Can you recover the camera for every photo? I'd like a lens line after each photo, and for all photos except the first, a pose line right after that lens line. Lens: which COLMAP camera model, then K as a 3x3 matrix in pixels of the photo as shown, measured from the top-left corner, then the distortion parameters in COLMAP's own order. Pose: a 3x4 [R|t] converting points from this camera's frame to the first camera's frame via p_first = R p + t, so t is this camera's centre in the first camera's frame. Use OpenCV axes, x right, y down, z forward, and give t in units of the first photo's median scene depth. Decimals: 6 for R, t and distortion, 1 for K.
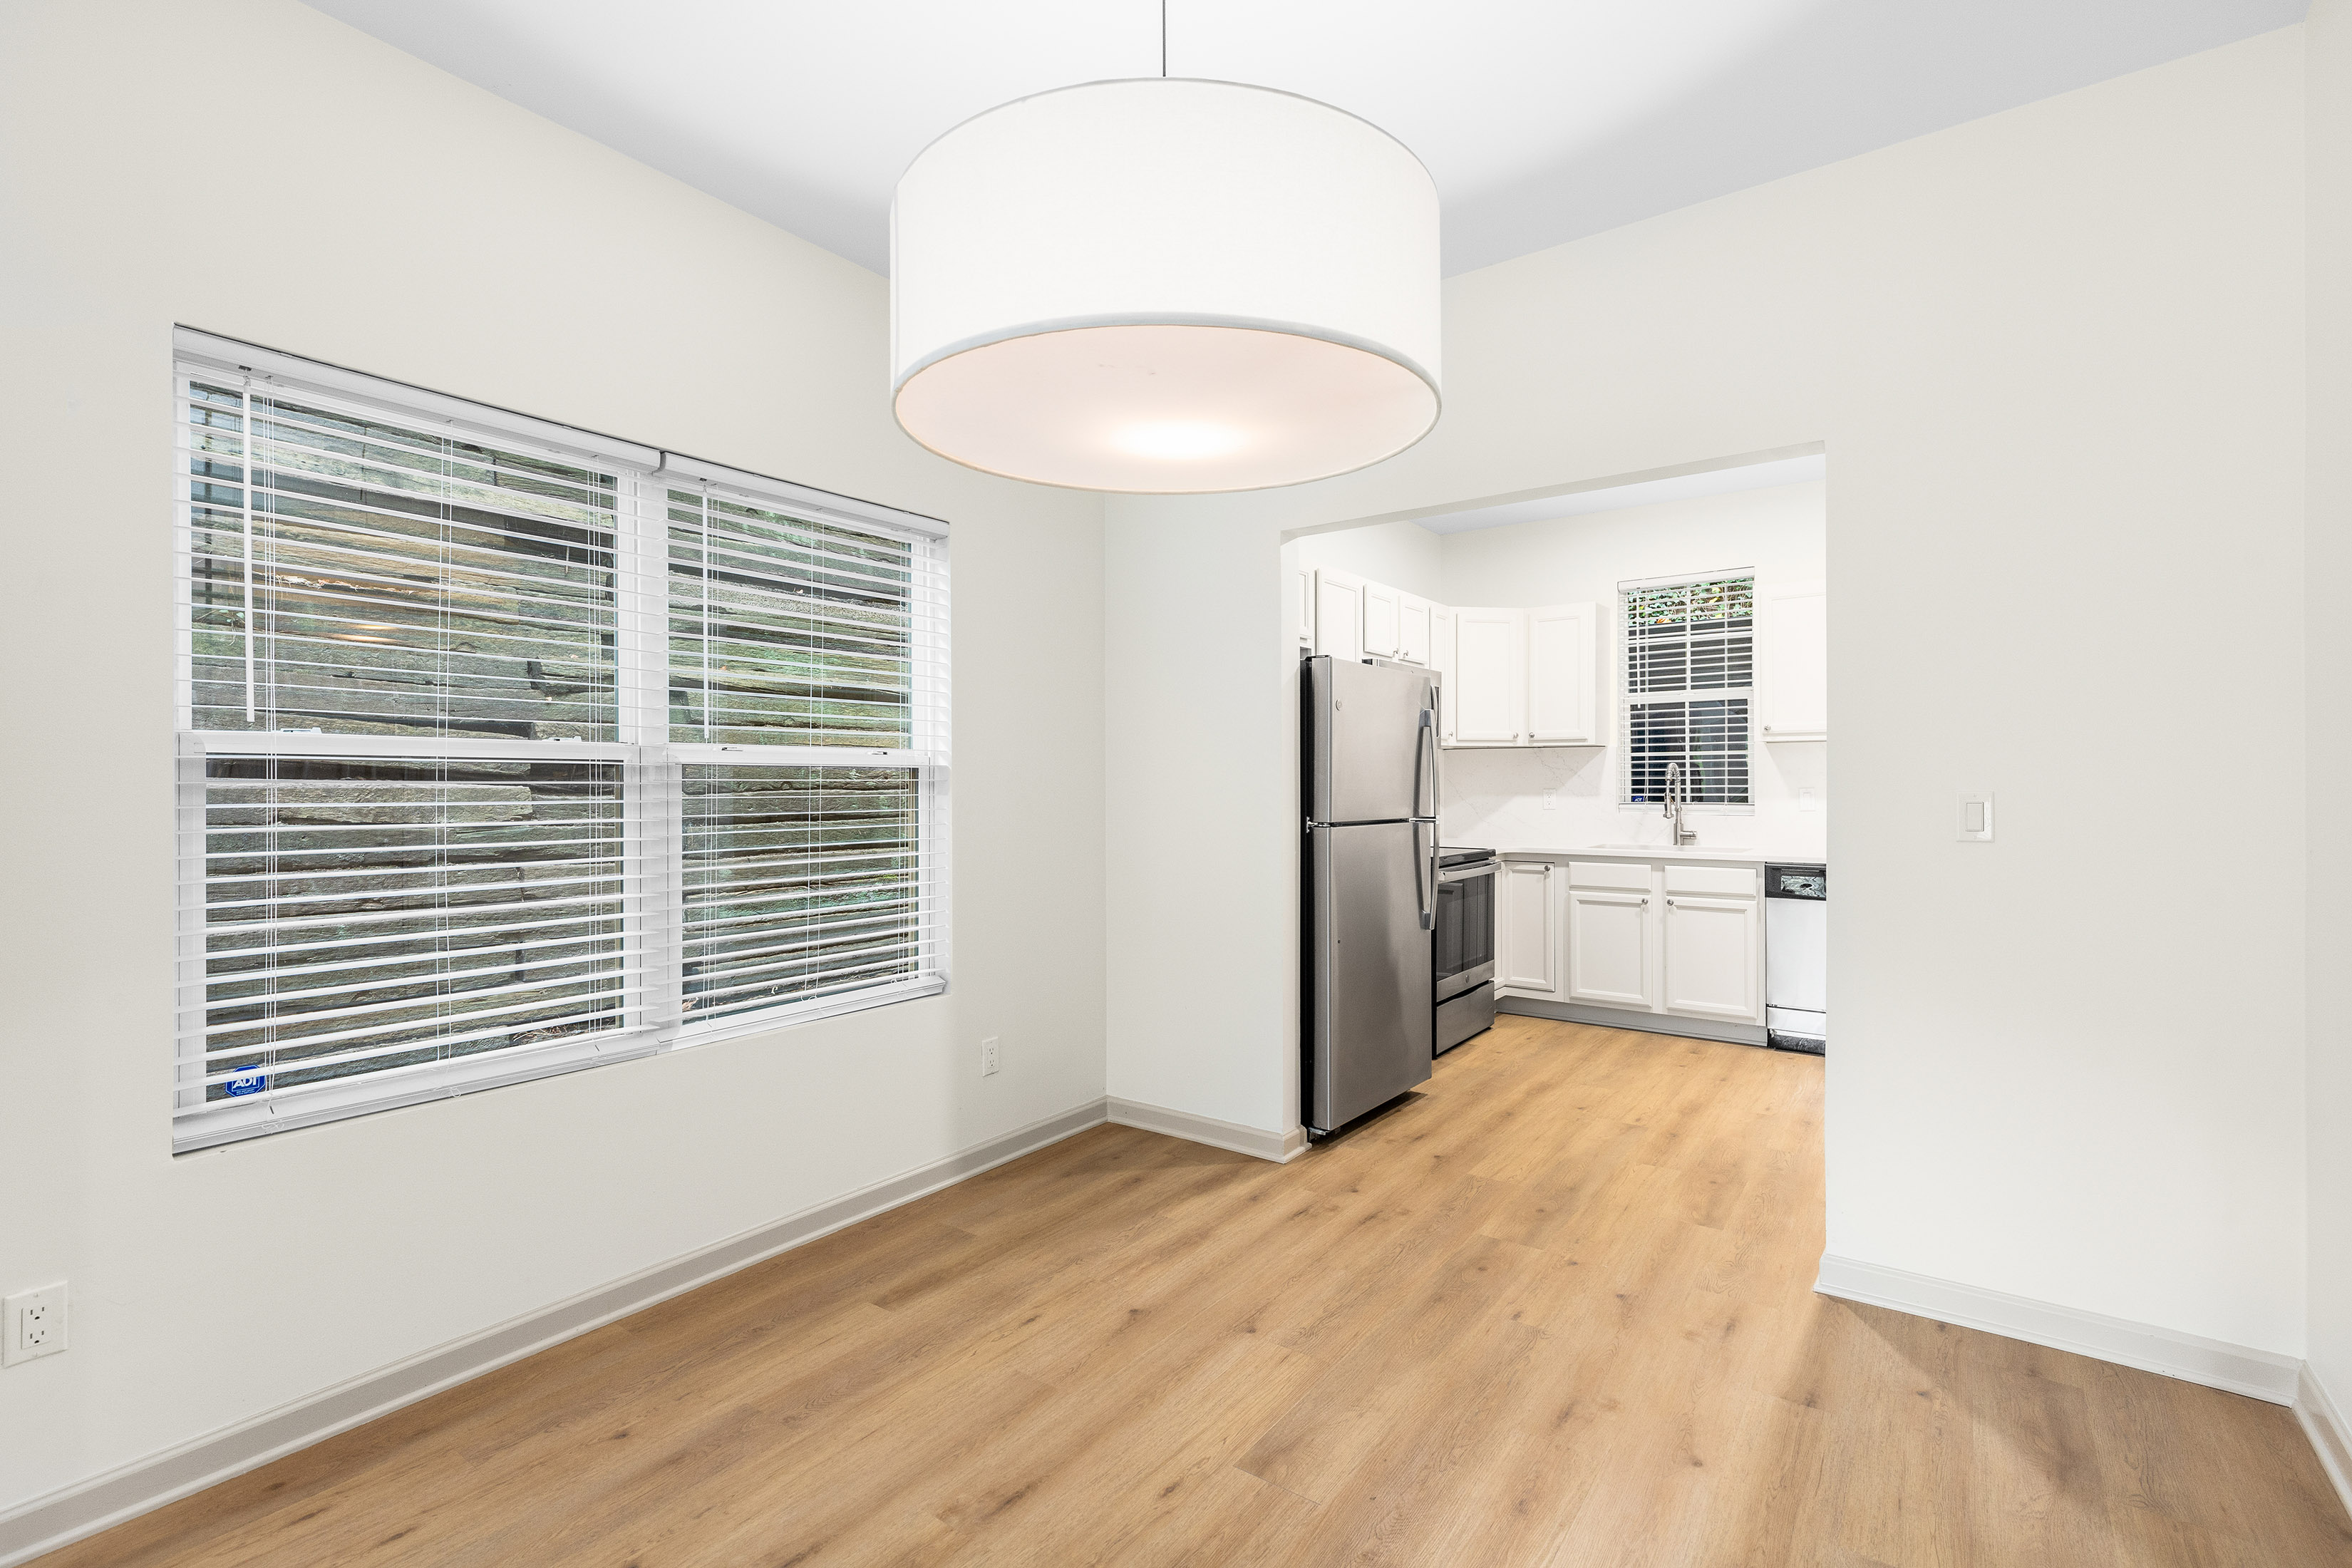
lens RADIAL K [[1064.7, 0, 1186.7], [0, 1064.7, 787.4], [0, 0, 1]] dist [0.010134, -0.003302]
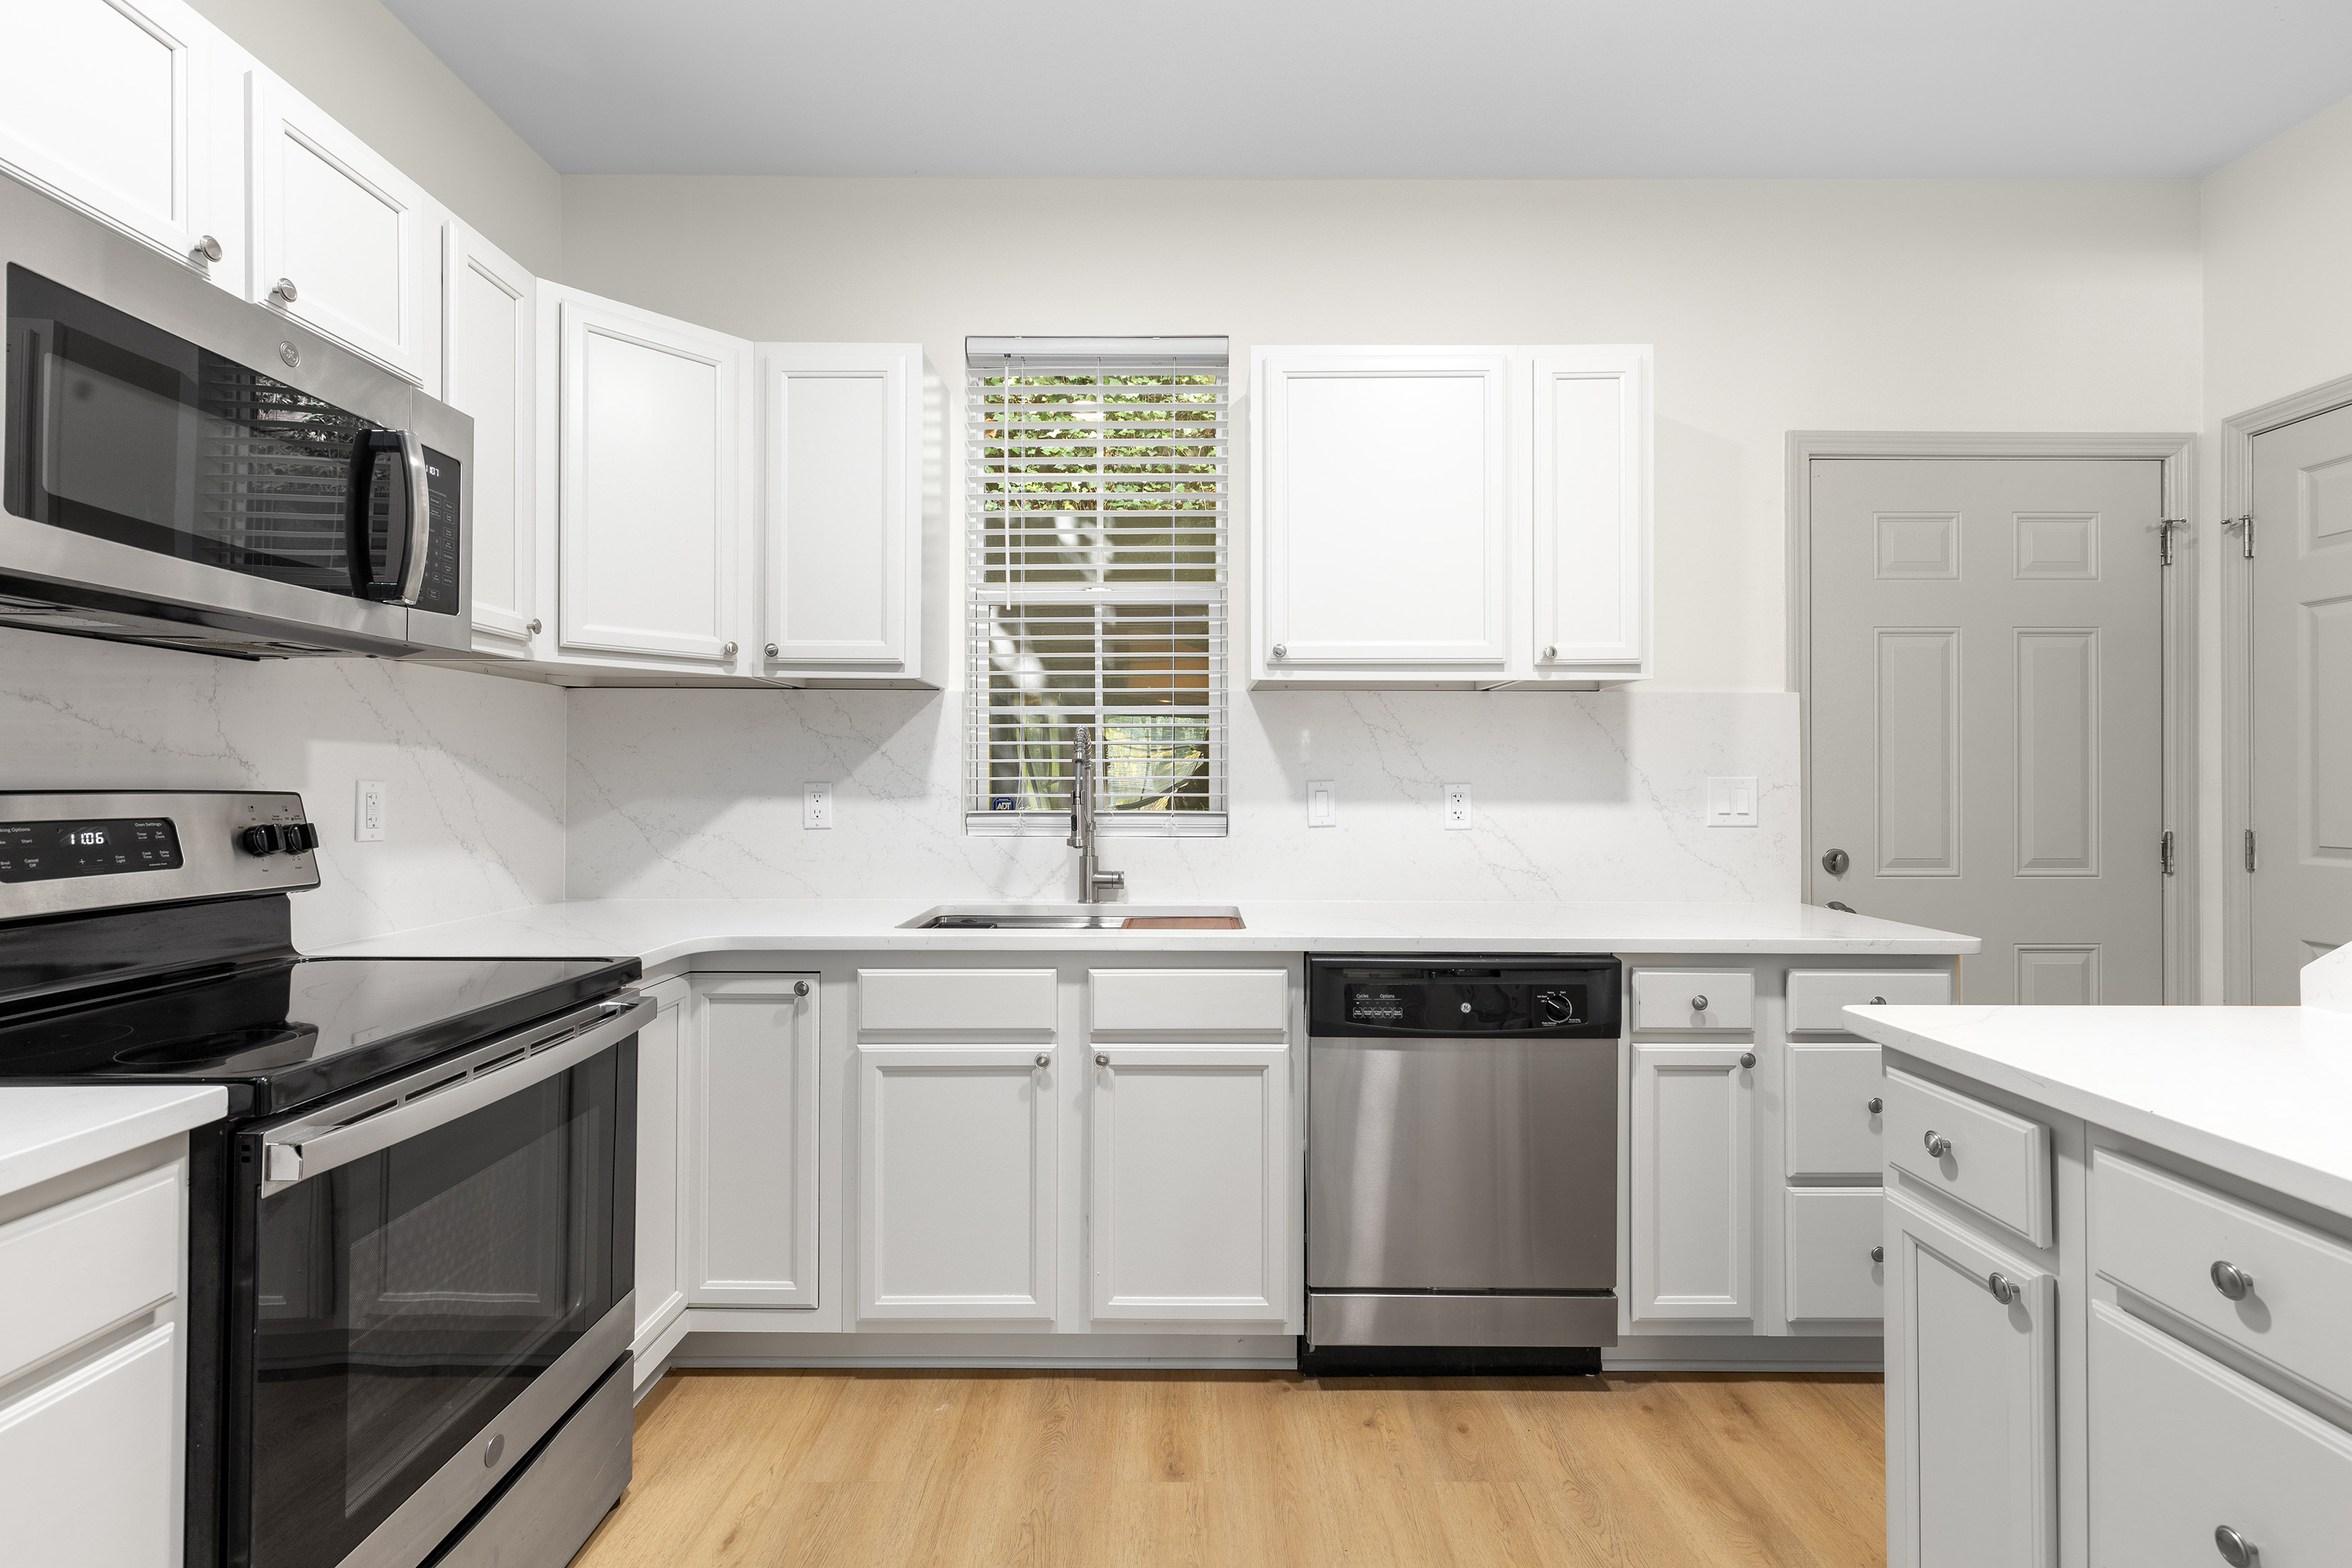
lens RADIAL K [[1064.5, 0, 1180.8], [0, 1064.5, 780.9], [0, 0, 1]] dist [0.010134, -0.003302]
pose [[0.809369, 0.006309, 0.587267, 0.263783], [-0.002550, 0.999971, -0.007229, 0.004906], [-0.587295, 0.004354, 0.809361, 0.720838]]
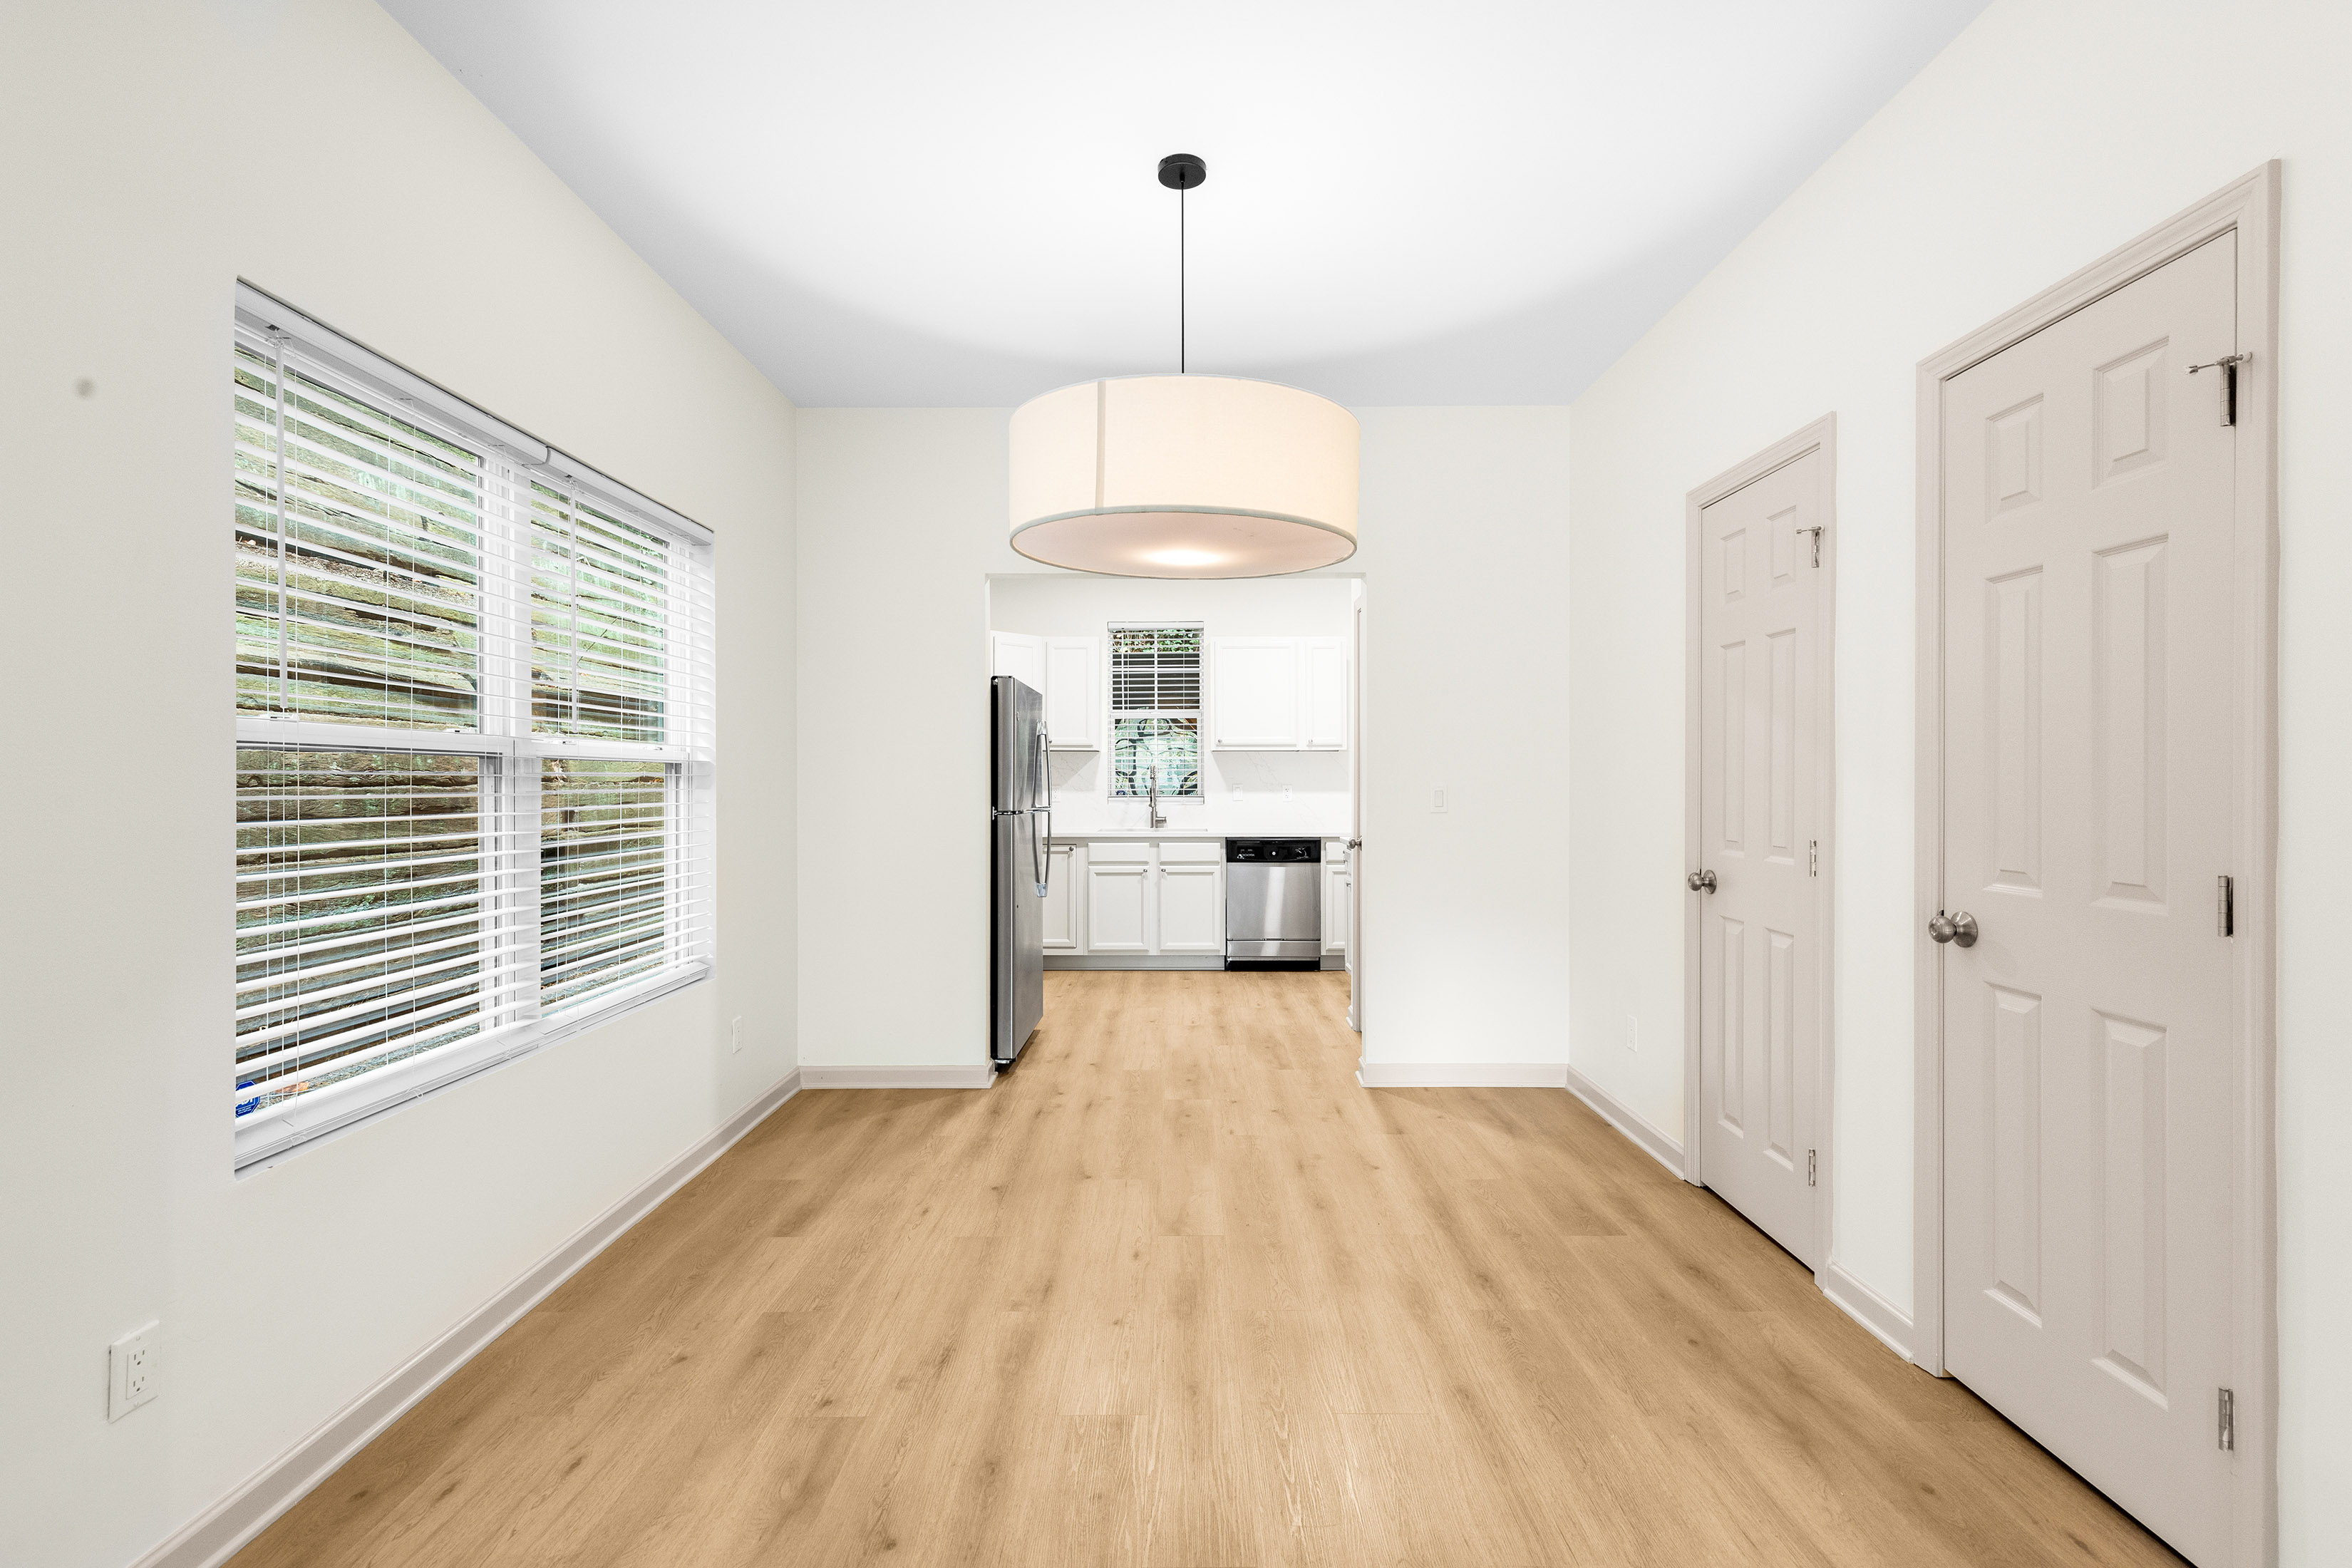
lens RADIAL K [[1064.7, 0, 1186.3], [0, 1064.7, 781.4], [0, 0, 1]] dist [0.010134, -0.003302]
pose [[0.807453, 0.002253, 0.589928, -0.335565], [0.000424, 0.999990, -0.004400, 0.003406], [-0.589932, 0.003803, 0.807444, -0.094340]]
